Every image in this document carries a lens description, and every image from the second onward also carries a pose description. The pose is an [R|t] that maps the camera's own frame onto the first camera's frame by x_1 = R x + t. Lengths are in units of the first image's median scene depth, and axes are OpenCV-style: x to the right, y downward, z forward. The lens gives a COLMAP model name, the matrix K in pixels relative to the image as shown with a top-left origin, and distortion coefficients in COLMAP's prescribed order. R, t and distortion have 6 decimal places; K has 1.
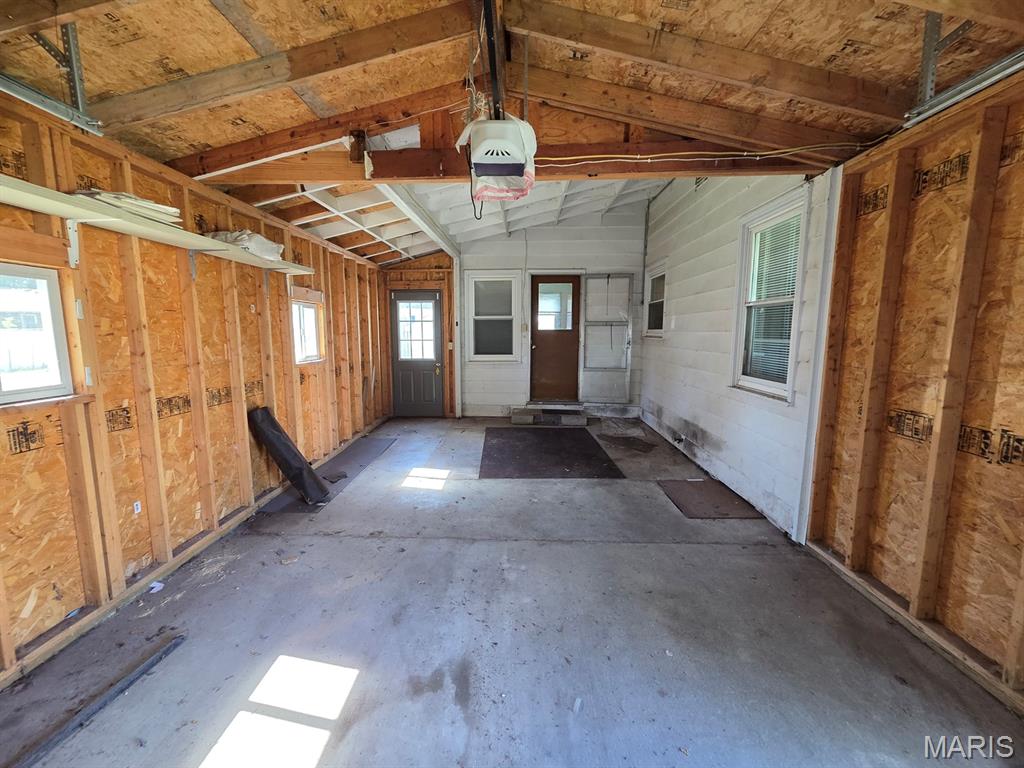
lens RADIAL K [[415.8, 0, 510.6], [0, 415.8, 382.5], [0, 0, 1]] dist [0.001785, 0.000011]
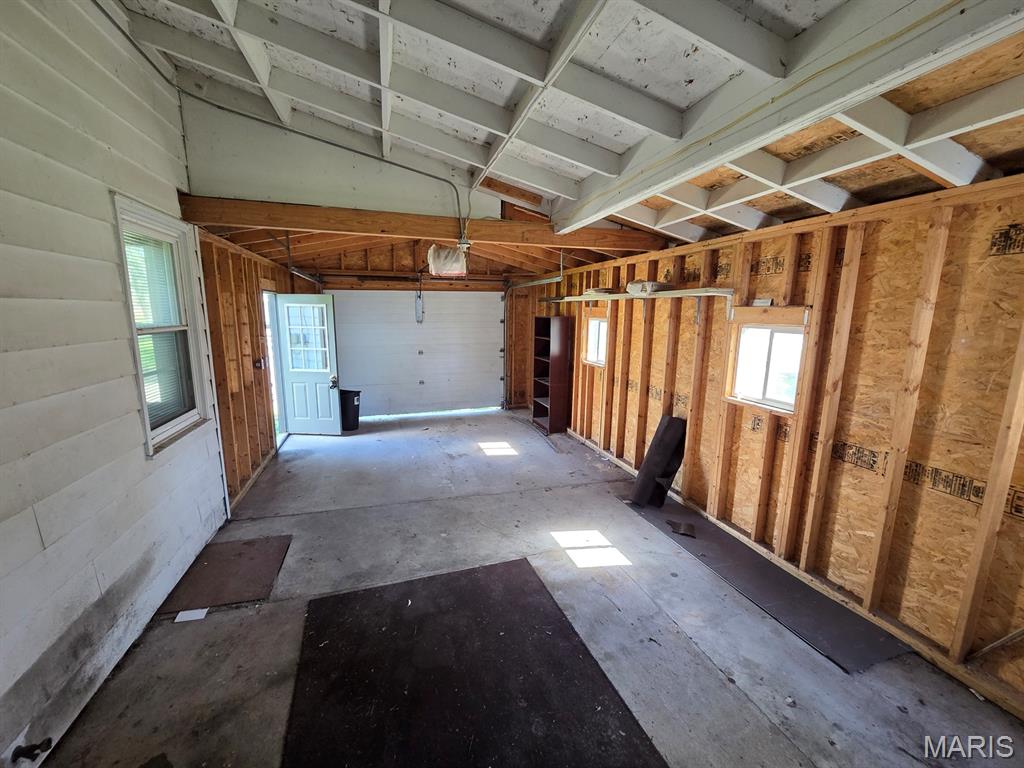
lens RADIAL K [[415.8, 0, 512.6], [0, 415.8, 386.1], [0, 0, 1]] dist [0.001785, 0.000011]
pose [[-0.948639, 0.036018, -0.314303, 0.249074], [-0.060034, 0.954950, 0.290630, -0.429896], [0.310612, 0.294572, -0.903741, 2.319660]]
